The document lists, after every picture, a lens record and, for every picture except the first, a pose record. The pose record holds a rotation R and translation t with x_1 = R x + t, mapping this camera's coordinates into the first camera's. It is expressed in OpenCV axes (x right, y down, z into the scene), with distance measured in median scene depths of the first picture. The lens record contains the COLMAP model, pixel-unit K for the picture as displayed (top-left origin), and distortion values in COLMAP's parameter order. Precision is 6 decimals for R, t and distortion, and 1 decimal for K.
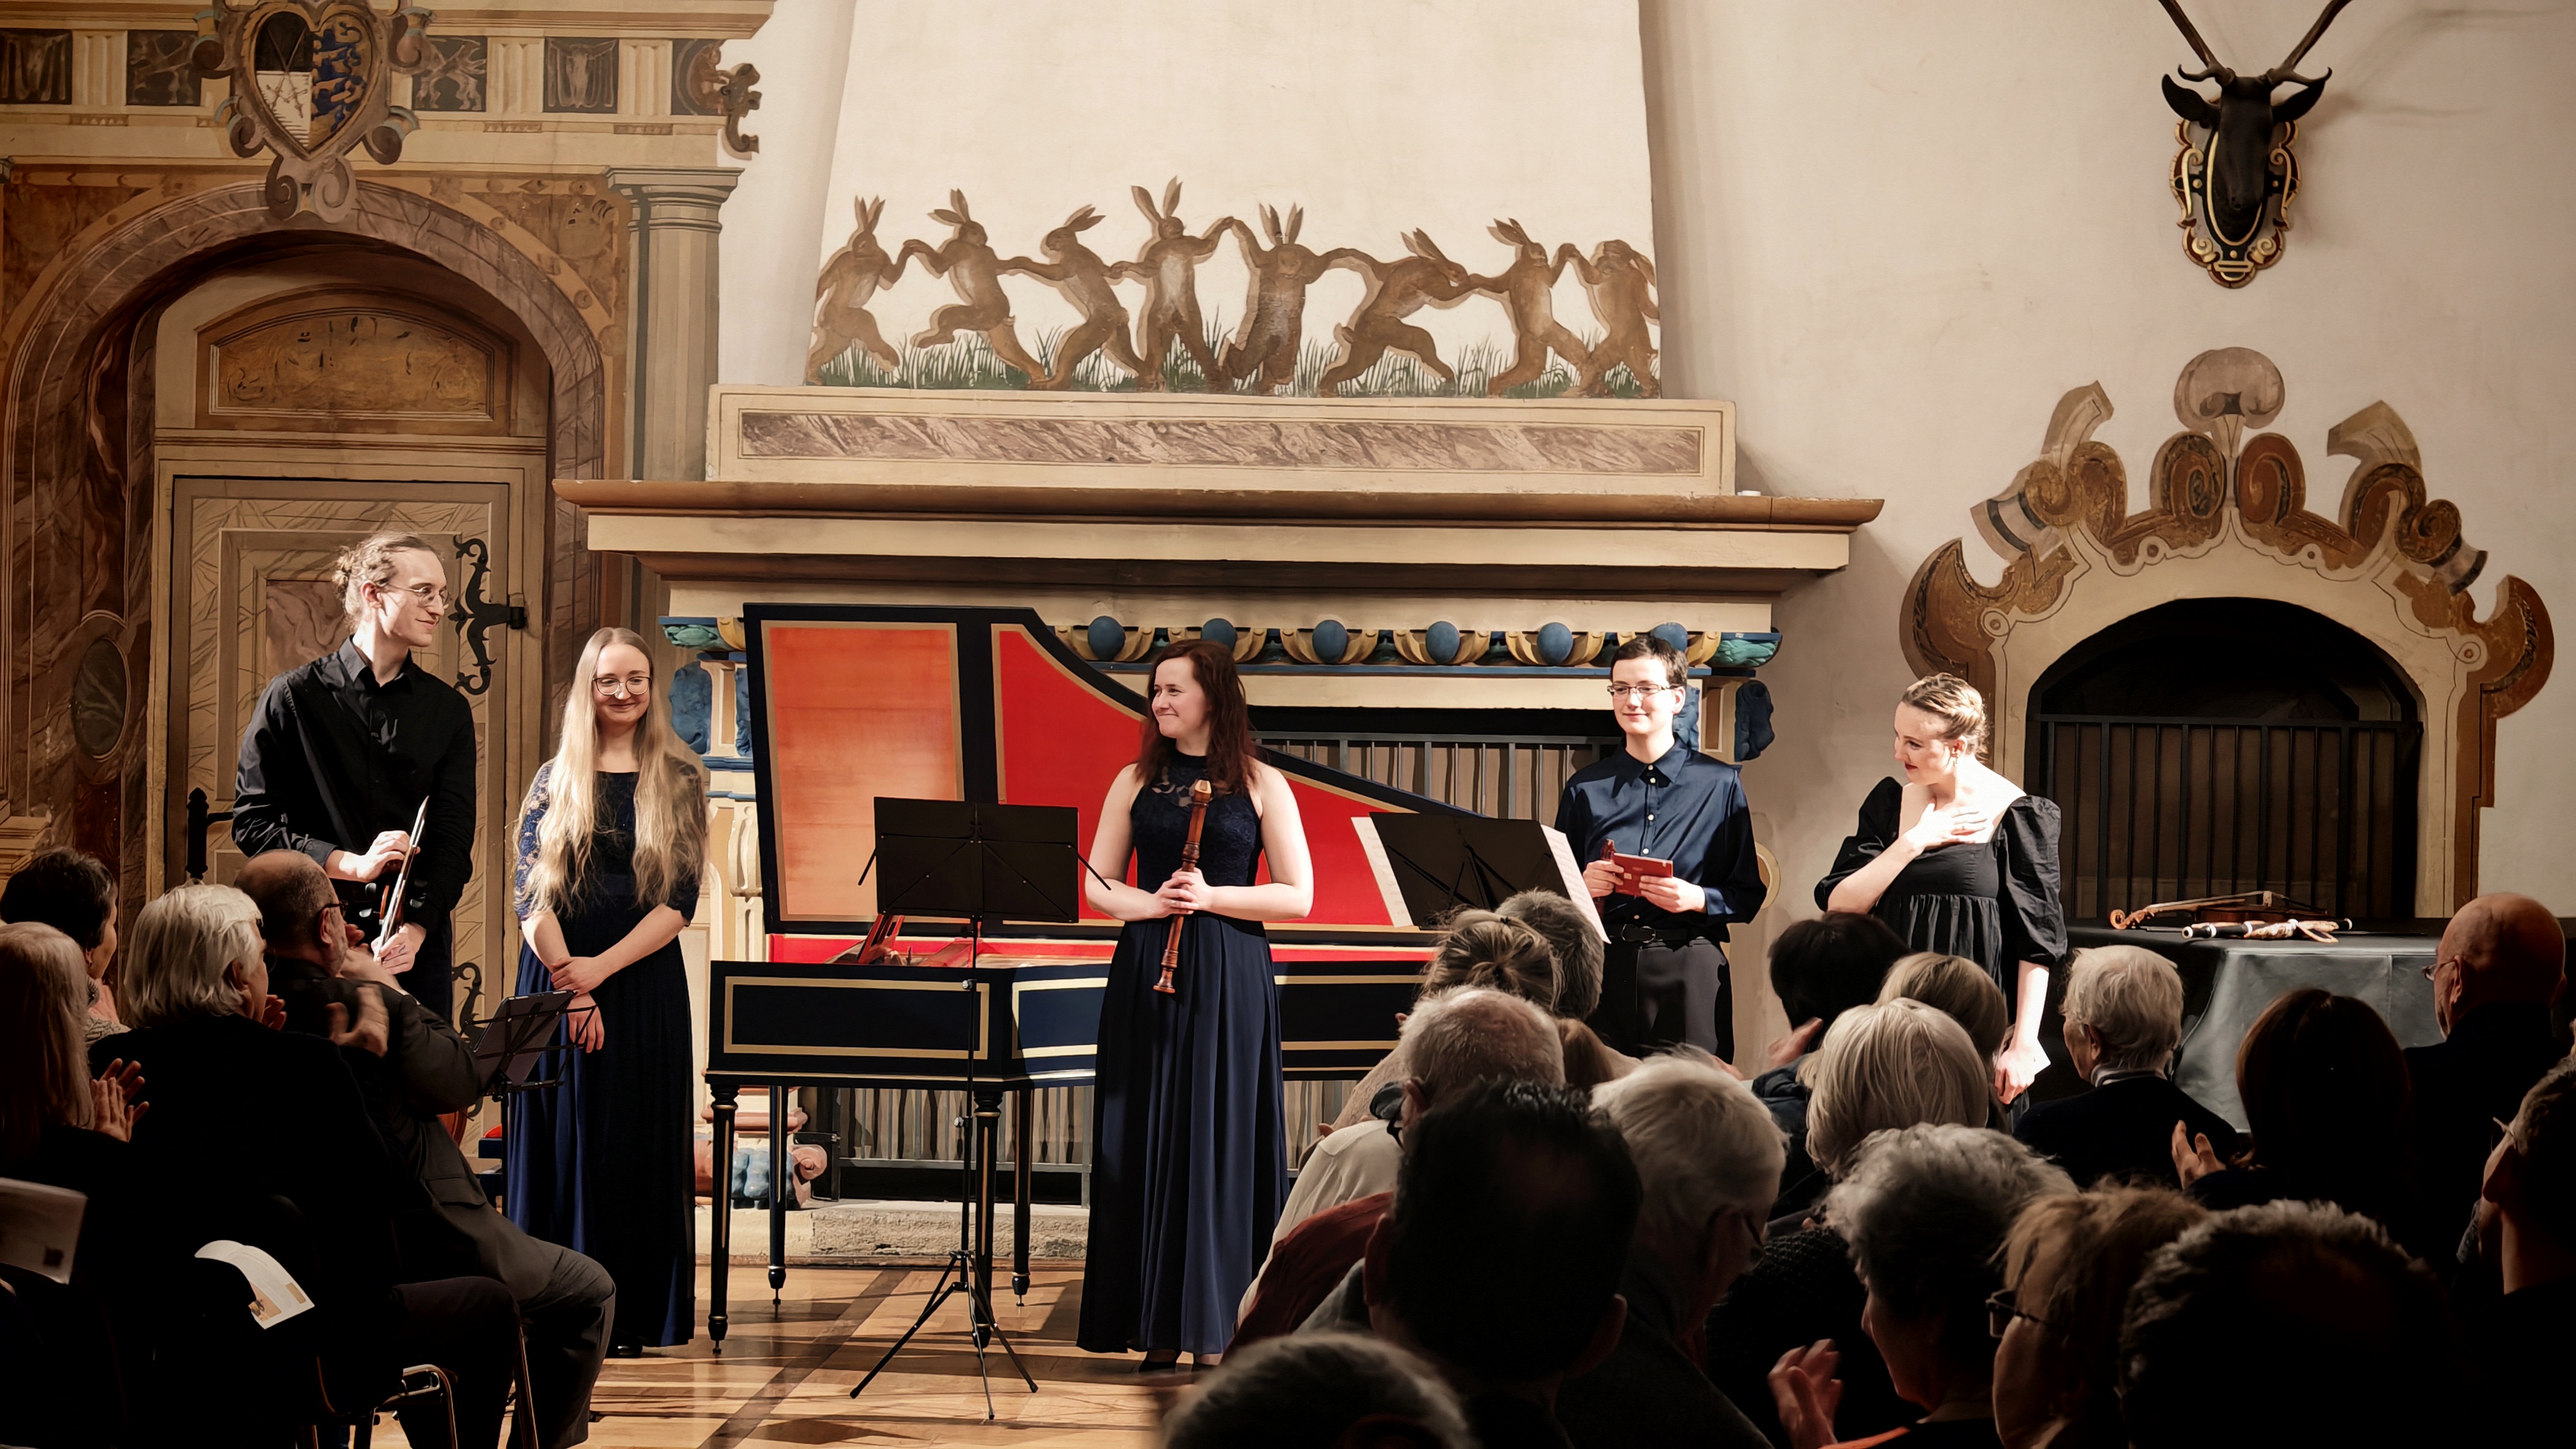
lens RADIAL K [[6682.3, 0, 1223.1], [0, 6682.3, 704.8], [0, 0, 1]] dist [0.125274, 0.000000]
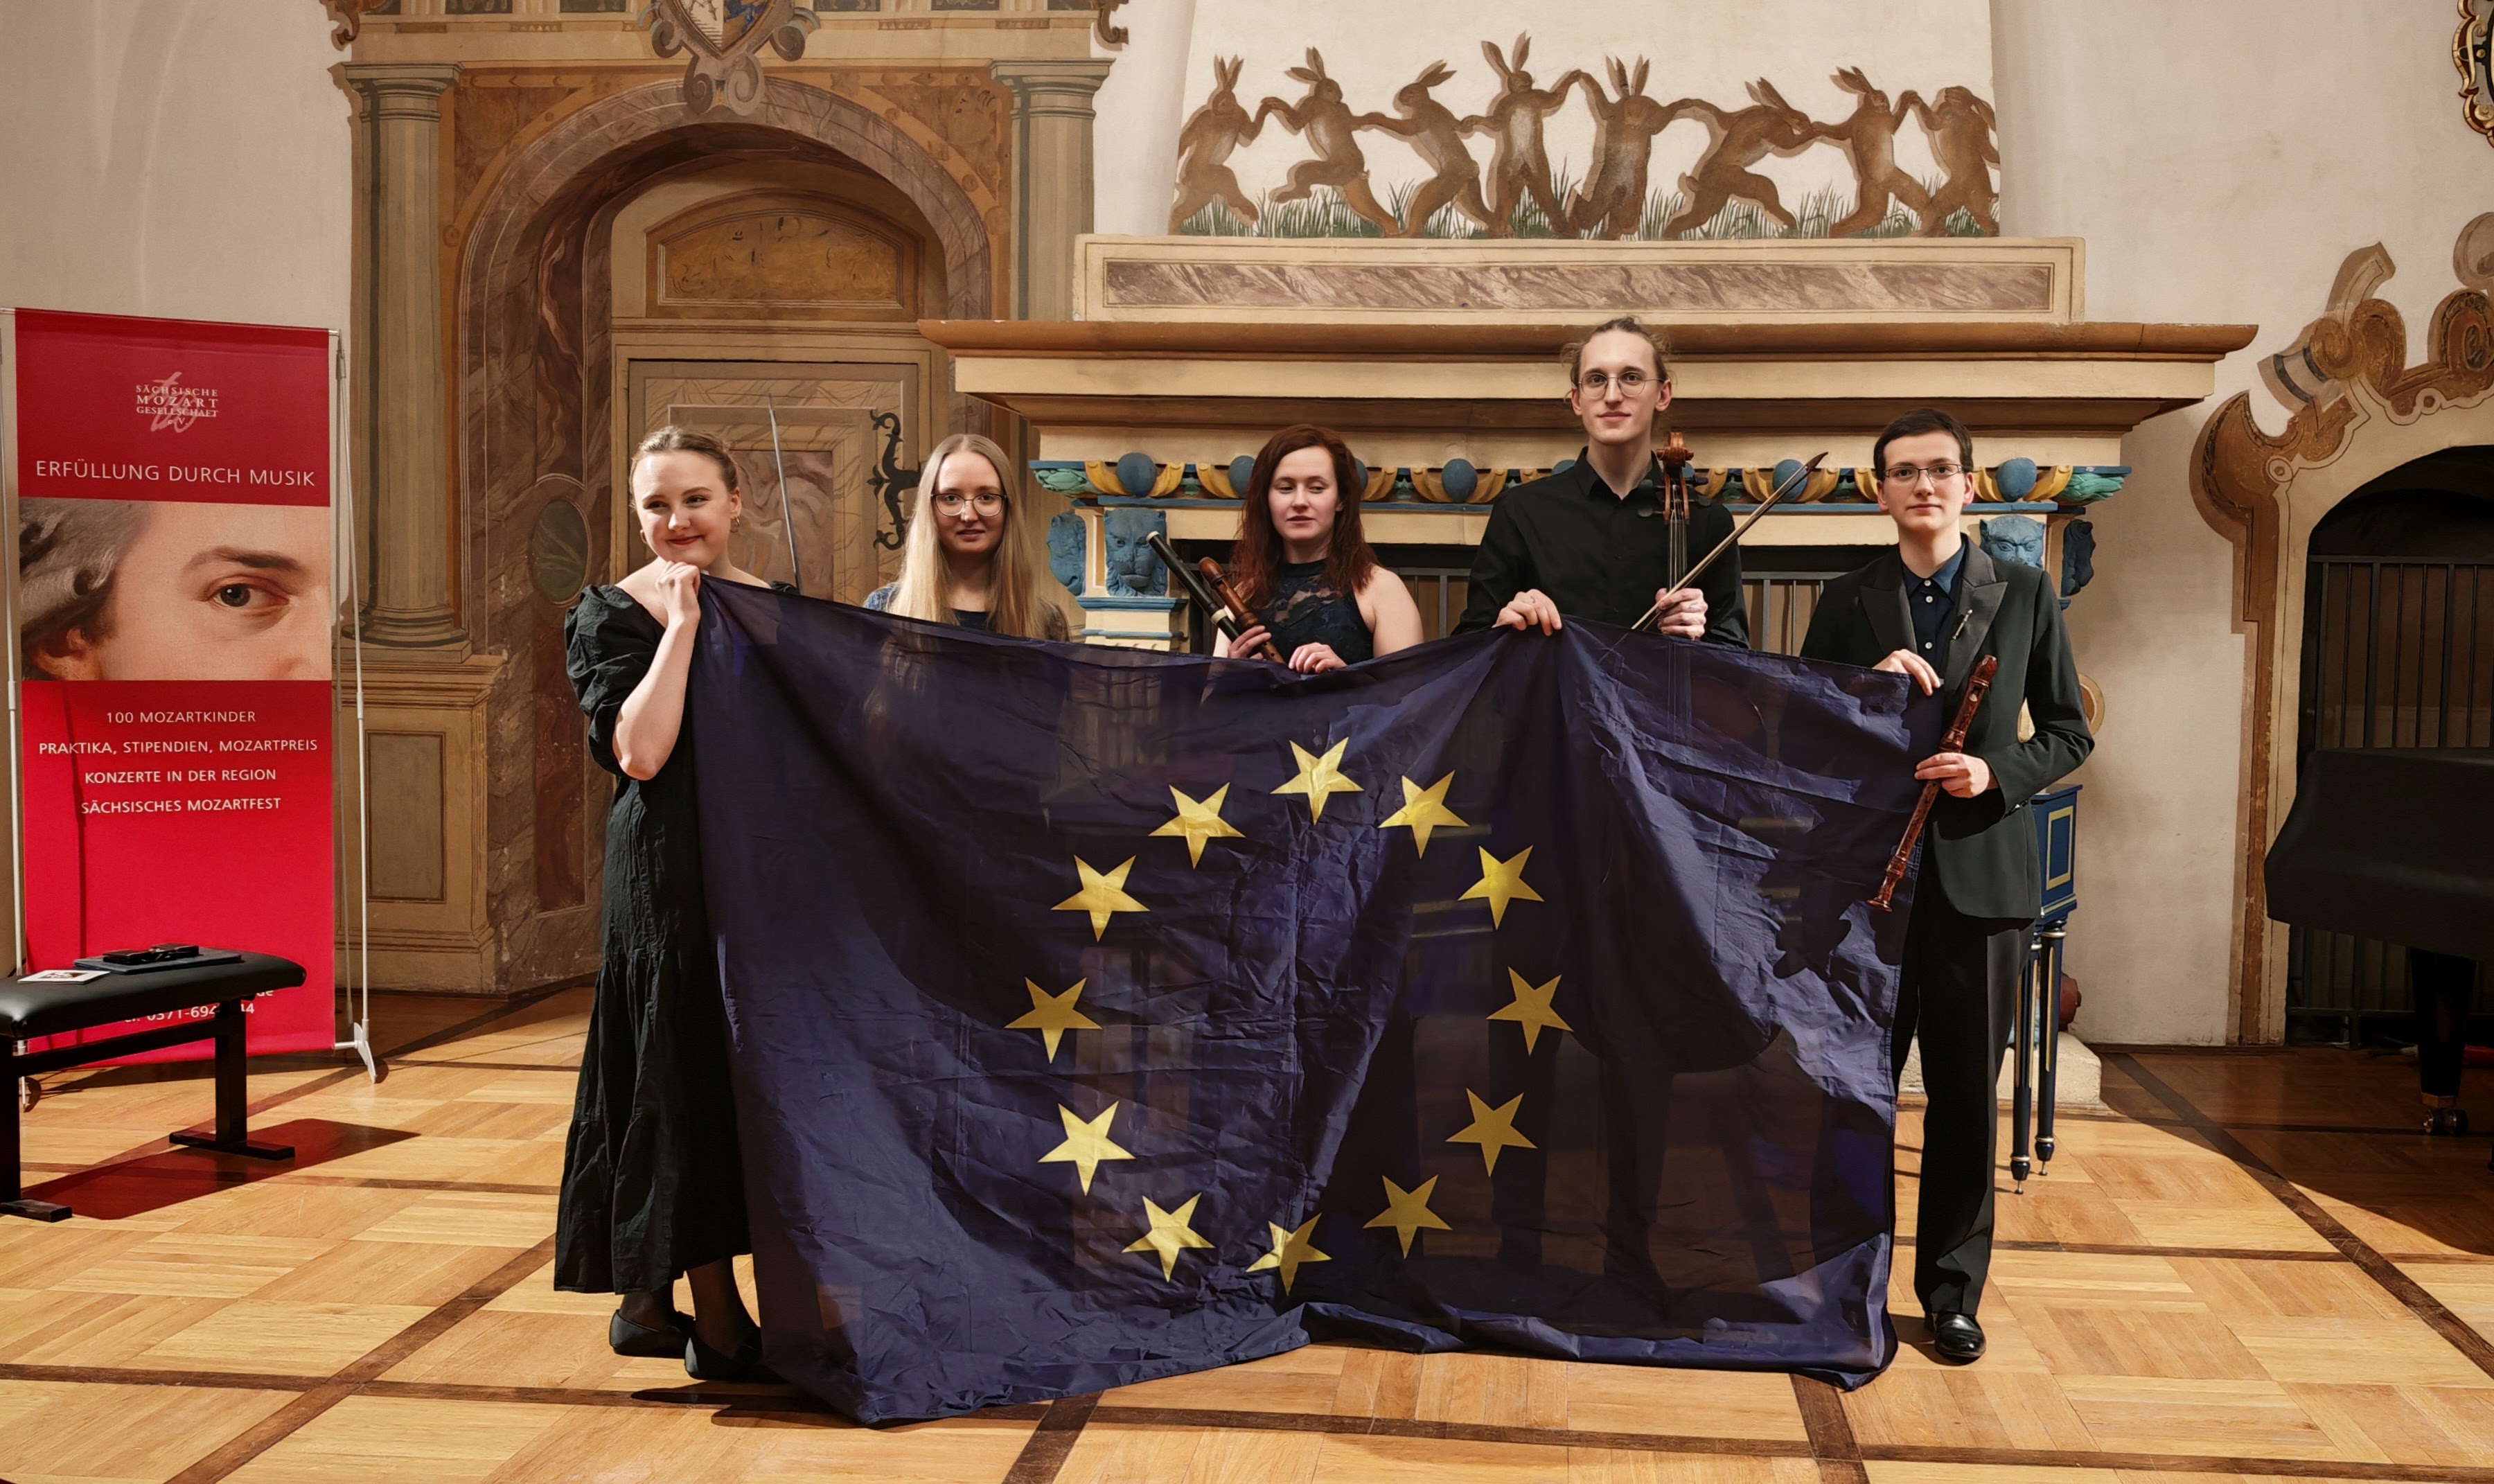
lens RADIAL K [[2265.7, 0, 1349.2], [0, 2265.7, 755.4], [0, 0, 1]] dist [0.045834, -0.128208]
pose [[0.999976, -0.001875, -0.006608, -0.031666], [0.002236, 0.998479, 0.055087, 0.013100], [0.006495, -0.055101, 0.998460, 0.634808]]
